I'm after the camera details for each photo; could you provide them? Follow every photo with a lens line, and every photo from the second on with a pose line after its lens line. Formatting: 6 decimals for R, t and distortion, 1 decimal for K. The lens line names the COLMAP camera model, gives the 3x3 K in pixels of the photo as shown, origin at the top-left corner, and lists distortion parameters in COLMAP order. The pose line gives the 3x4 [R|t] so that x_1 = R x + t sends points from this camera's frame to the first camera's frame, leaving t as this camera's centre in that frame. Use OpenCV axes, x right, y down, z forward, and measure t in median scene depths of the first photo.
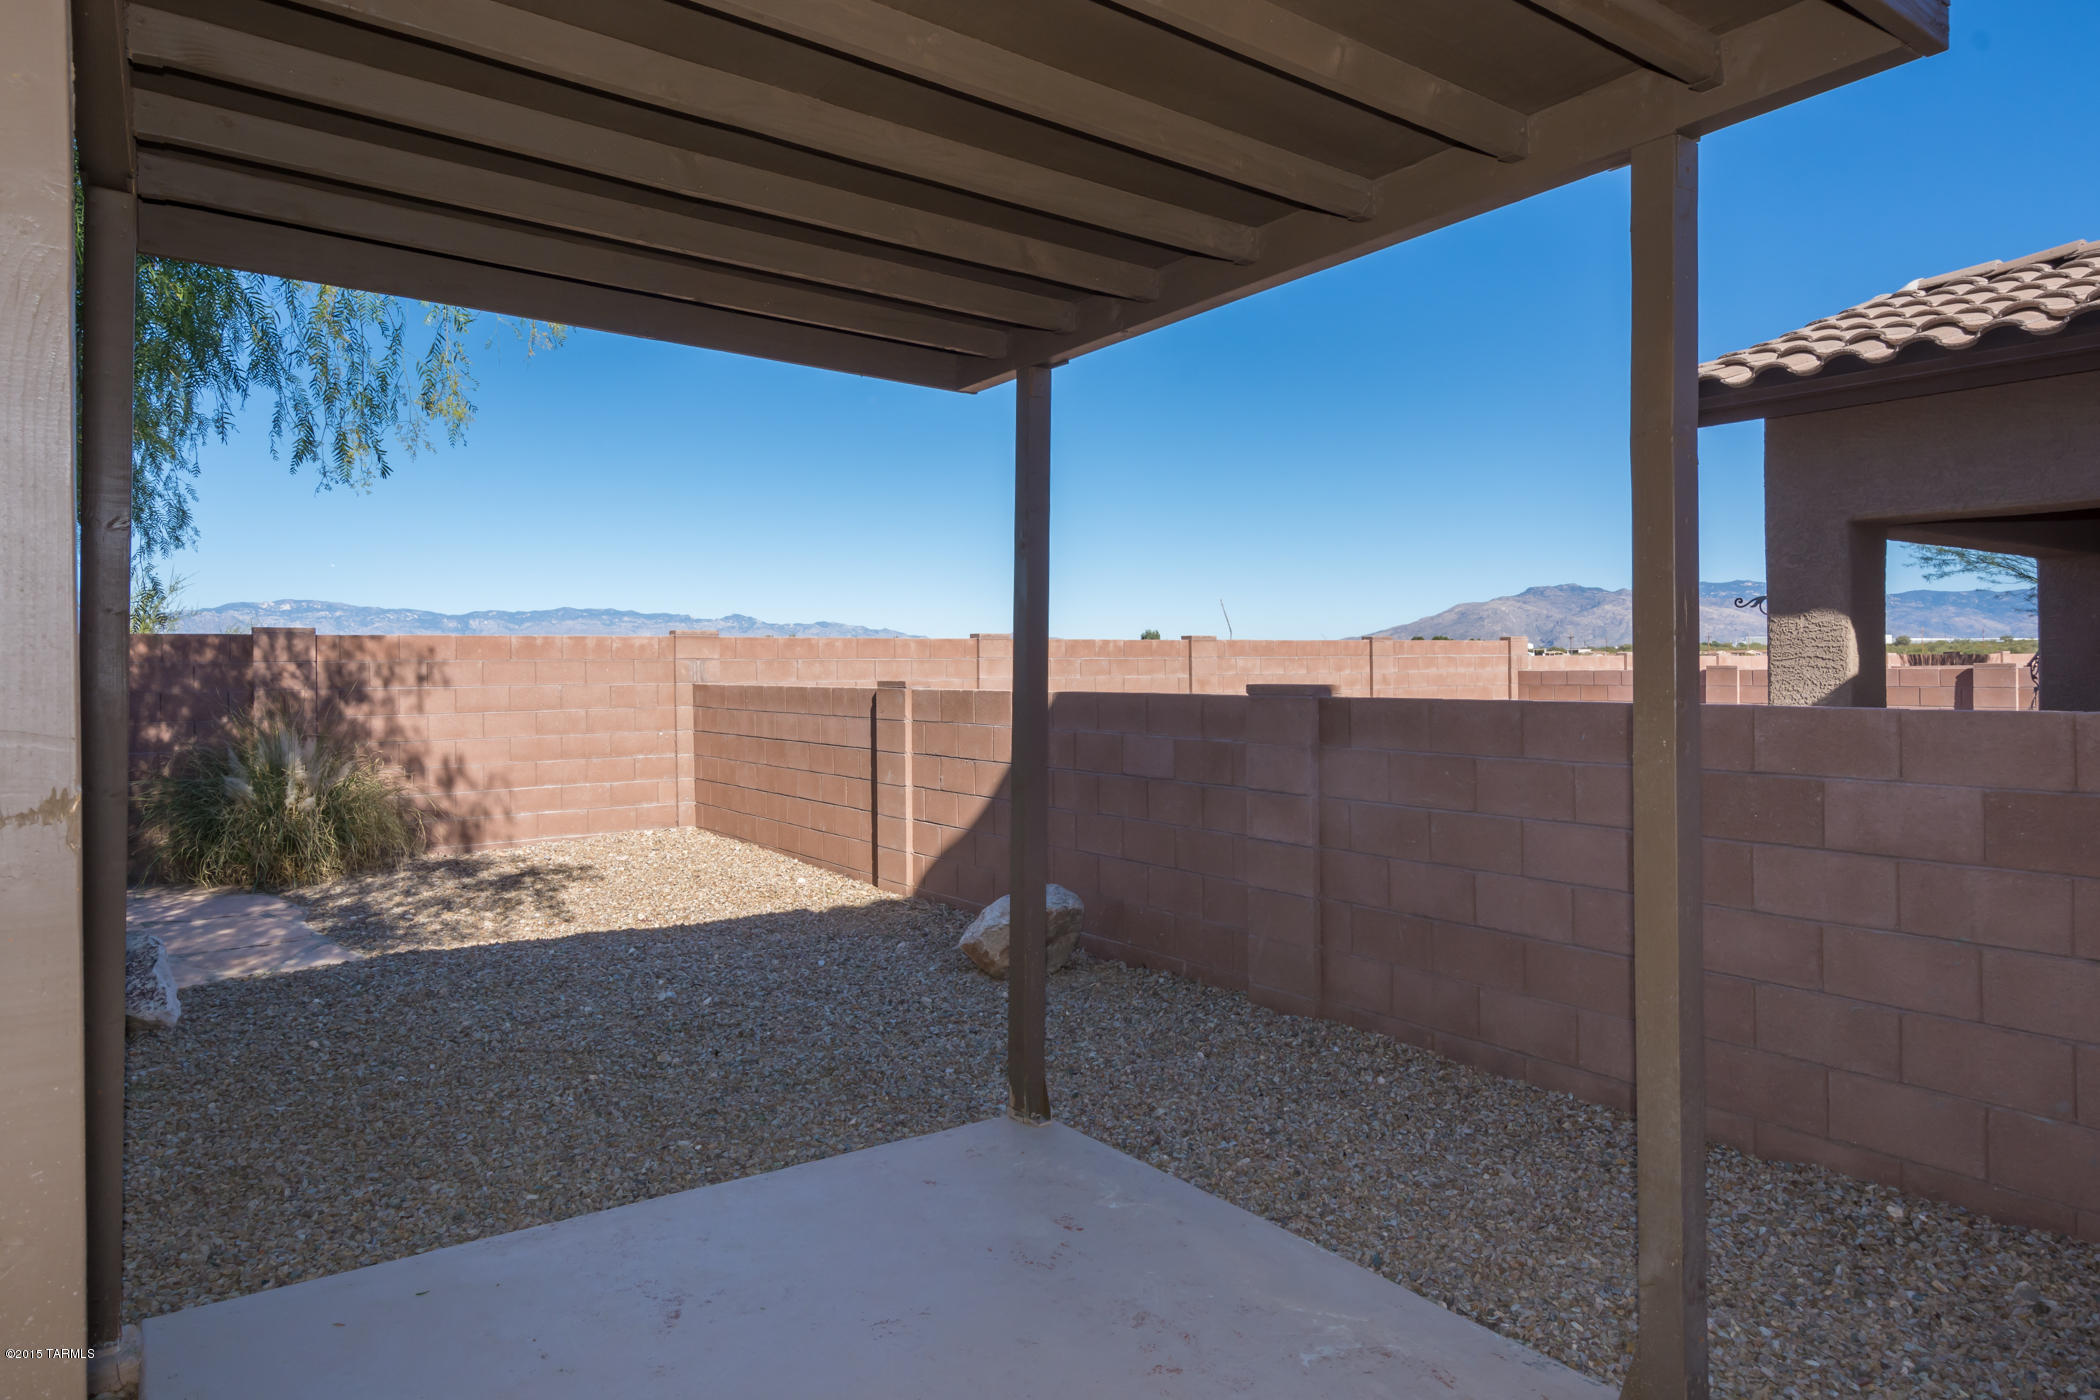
lens RADIAL K [[1296.9, 0, 1067.7], [0, 1296.9, 611.1], [0, 0, 1]] dist [-0.000765, -0.001035]
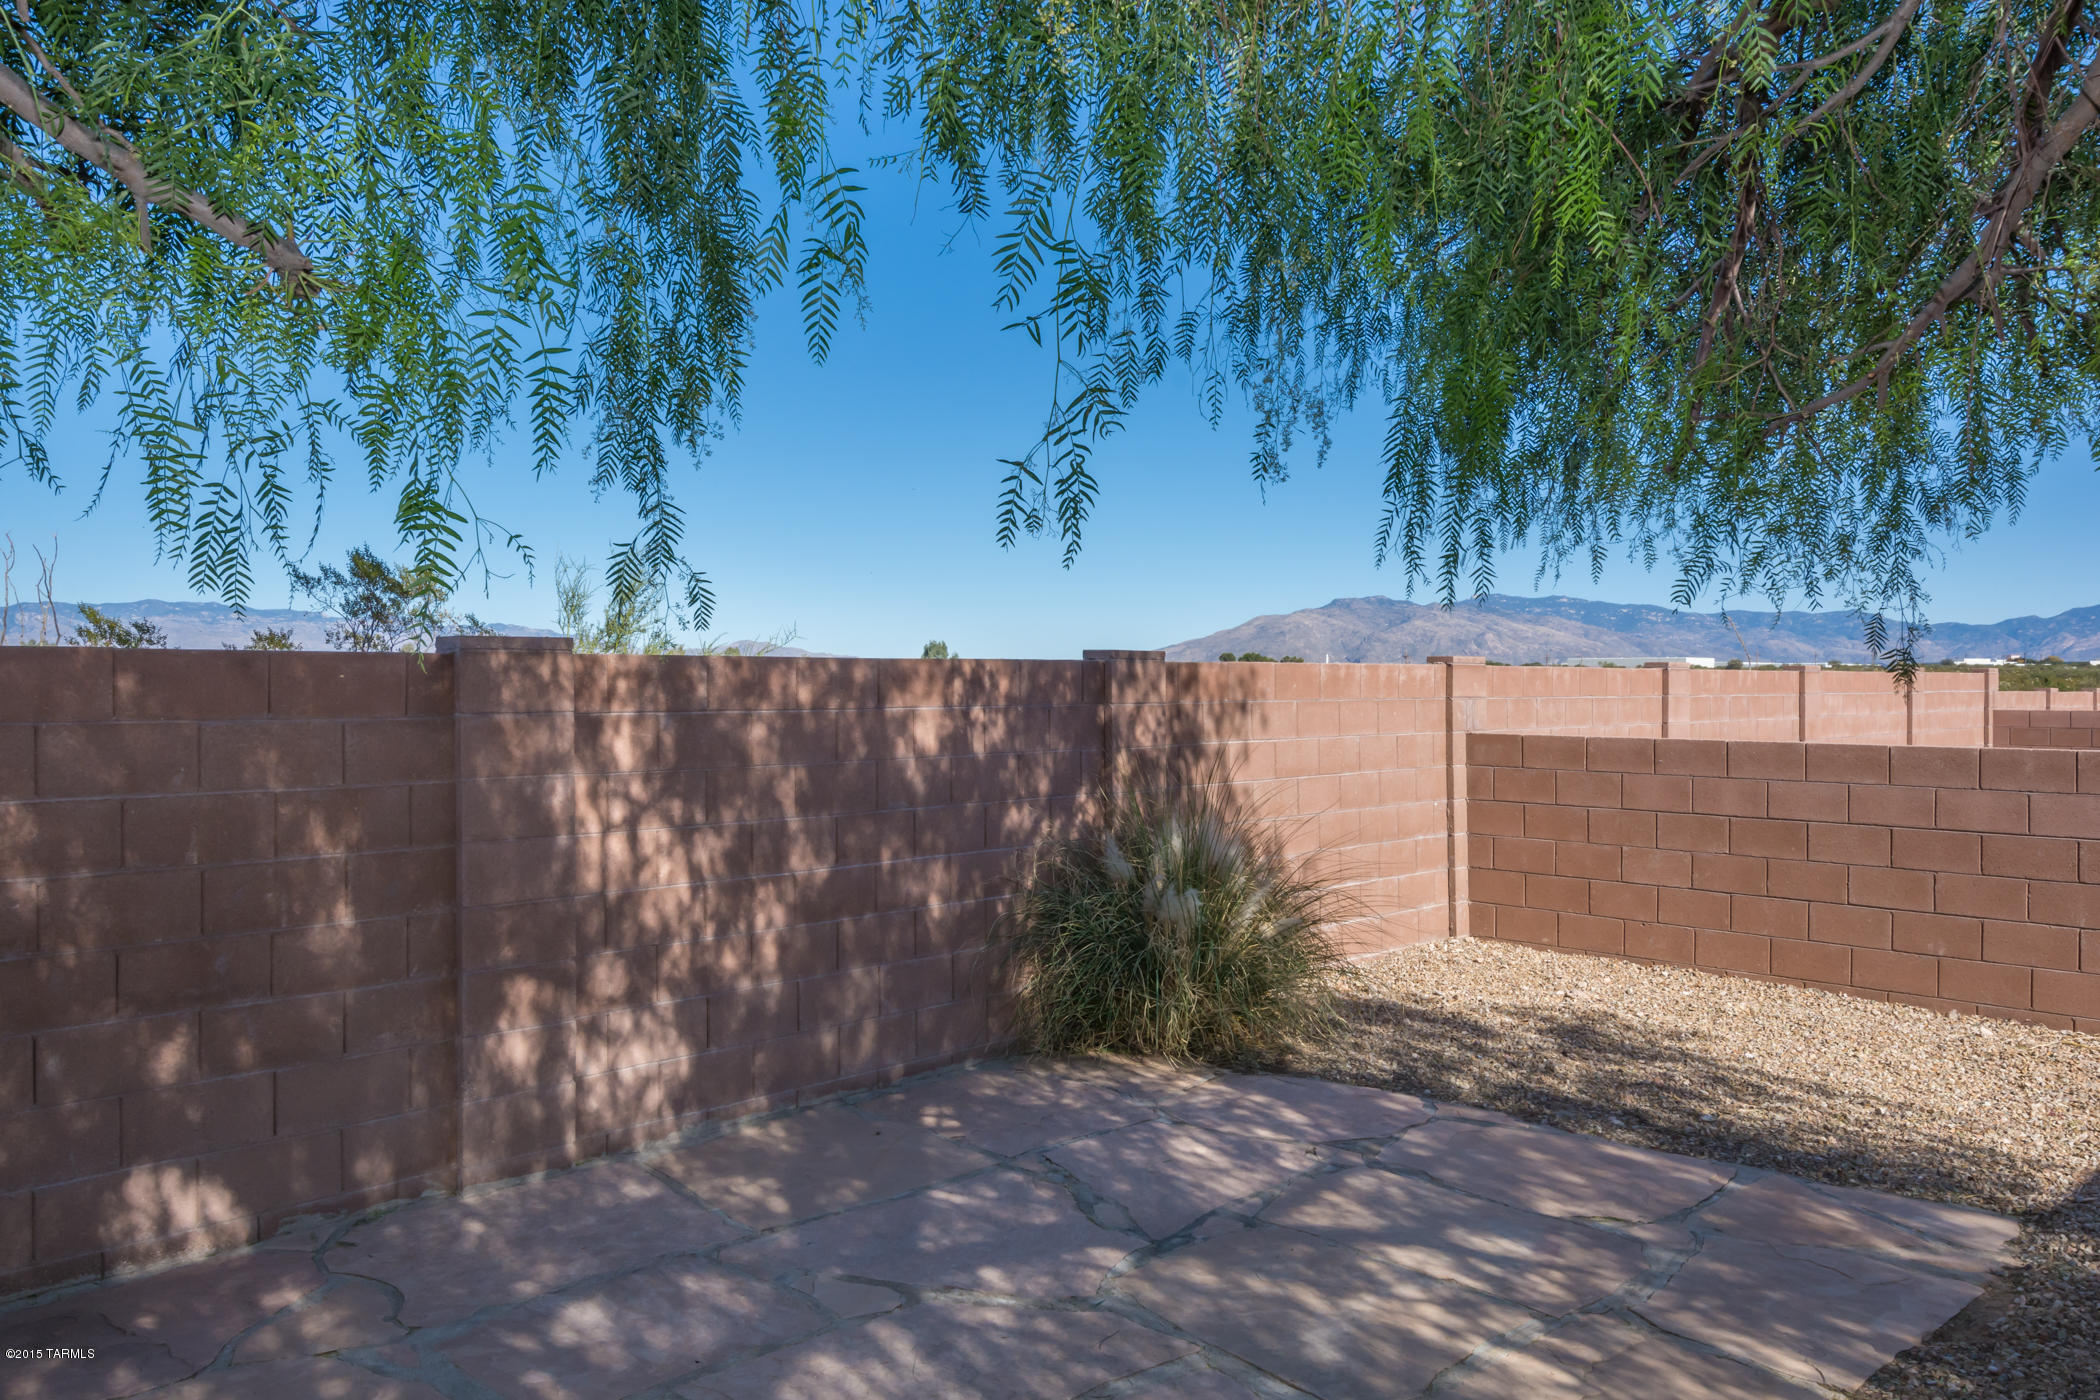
lens RADIAL K [[1504.5, 0, 1046.5], [0, 1504.5, 680.9], [0, 0, 1]] dist [0.006143, 0.001902]
pose [[0.986287, 0.010925, 0.164675, -0.816229], [-0.017677, 0.999059, 0.039595, 0.000243], [-0.164087, -0.041963, 0.985553, 0.297522]]
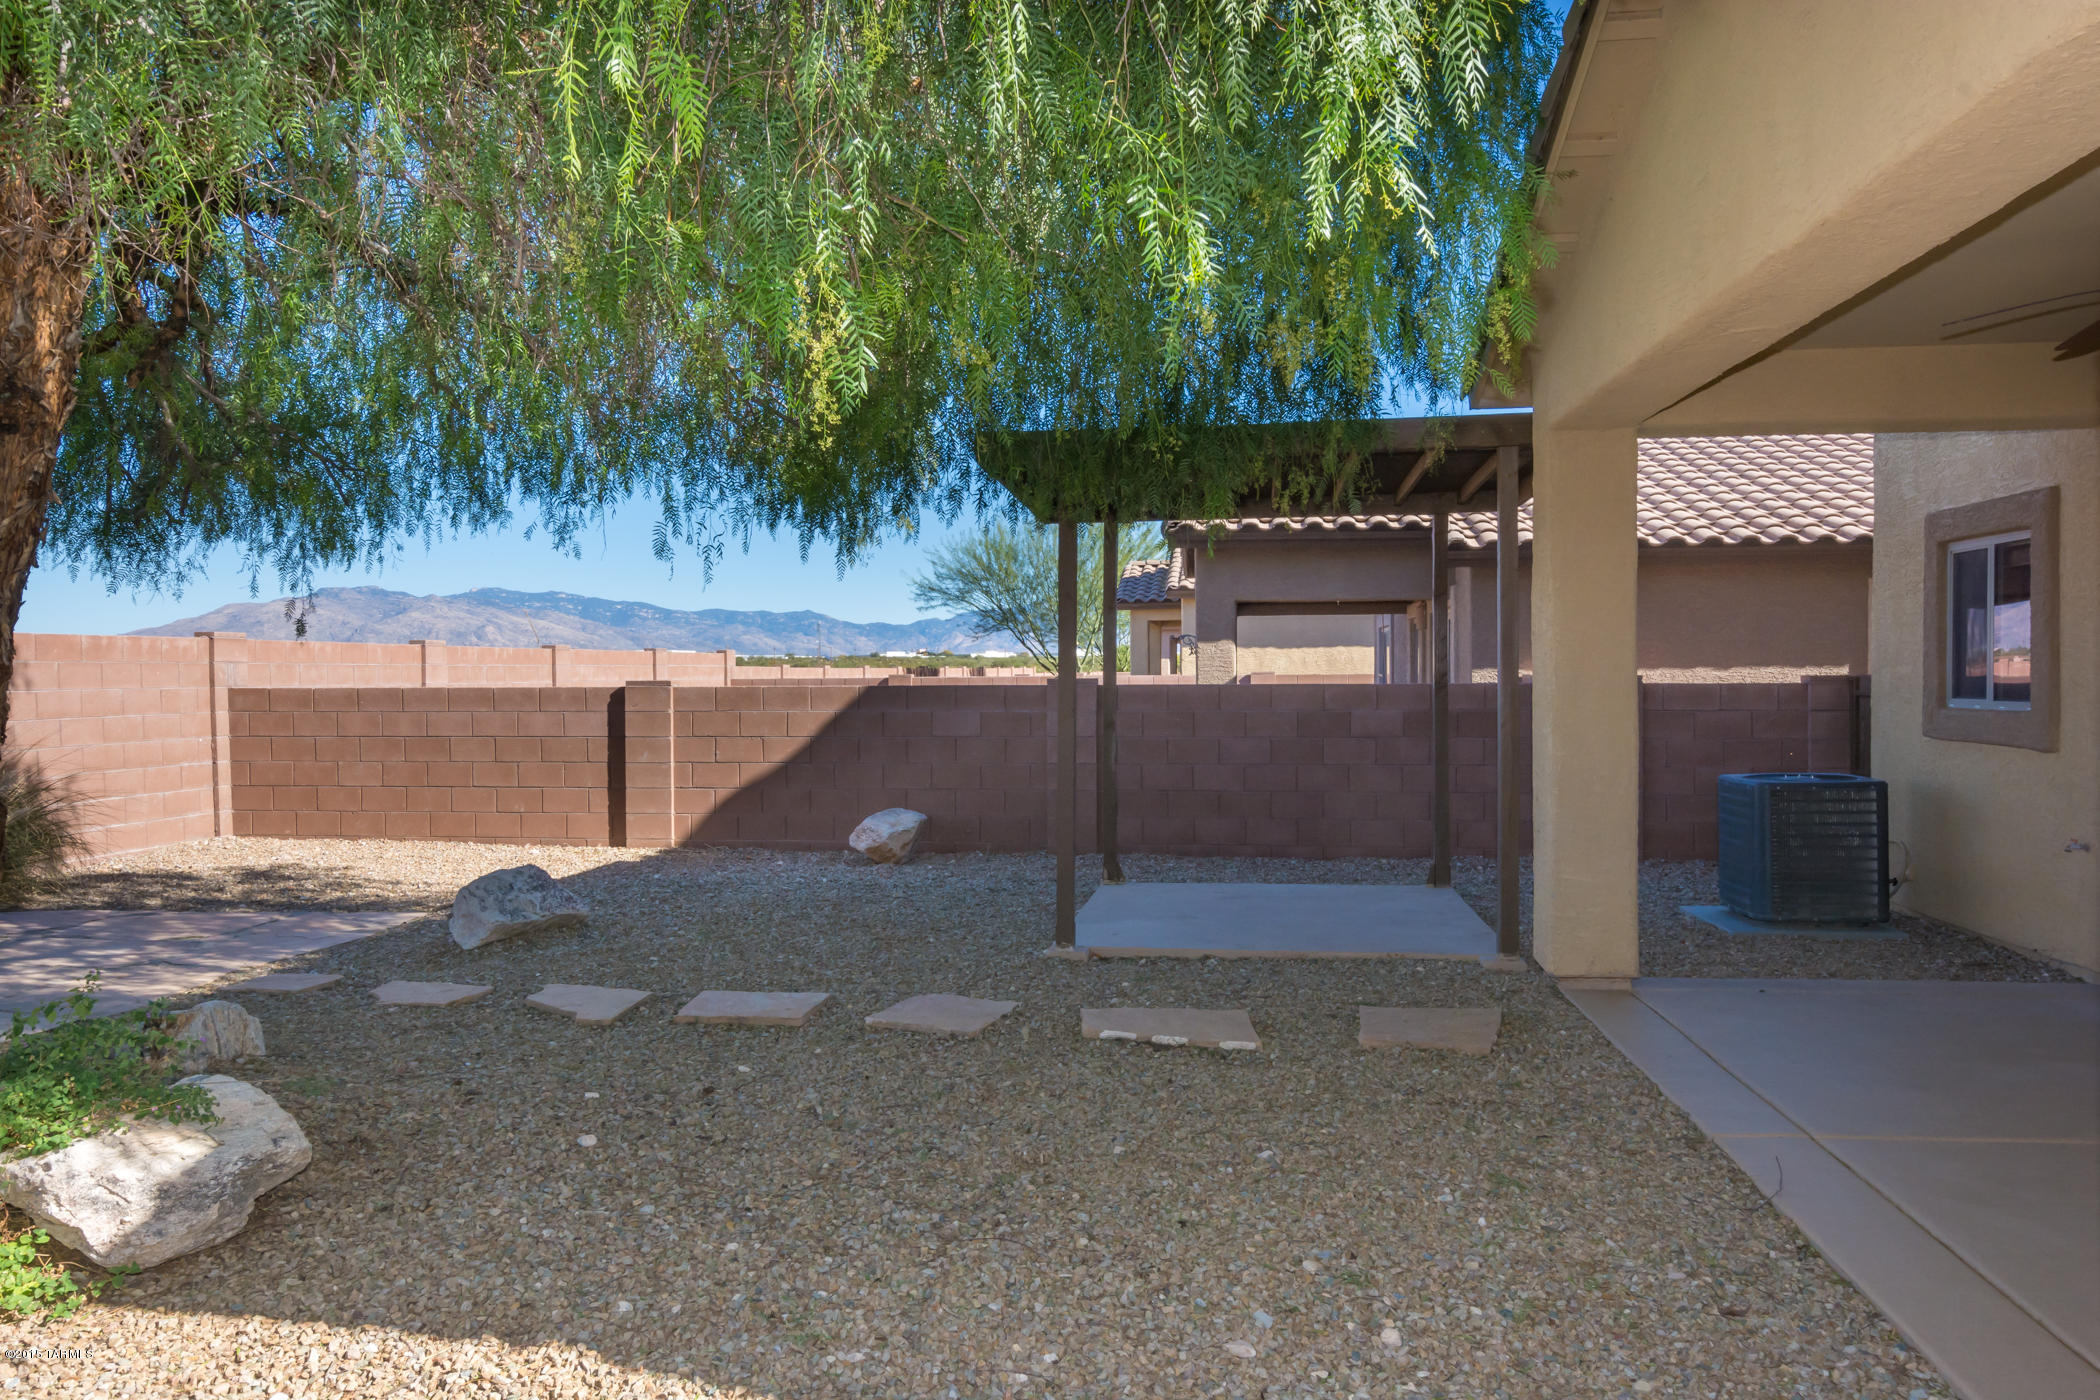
lens RADIAL K [[1430.6, 0, 1085.6], [0, 1430.6, 698.1], [0, 0, 1]] dist [-0.002993, -0.002249]
pose [[0.665990, -0.008638, 0.745911, -0.826883], [-0.031766, 0.998697, 0.039929, 0.001808], [-0.745284, -0.050287, 0.664848, -0.225422]]
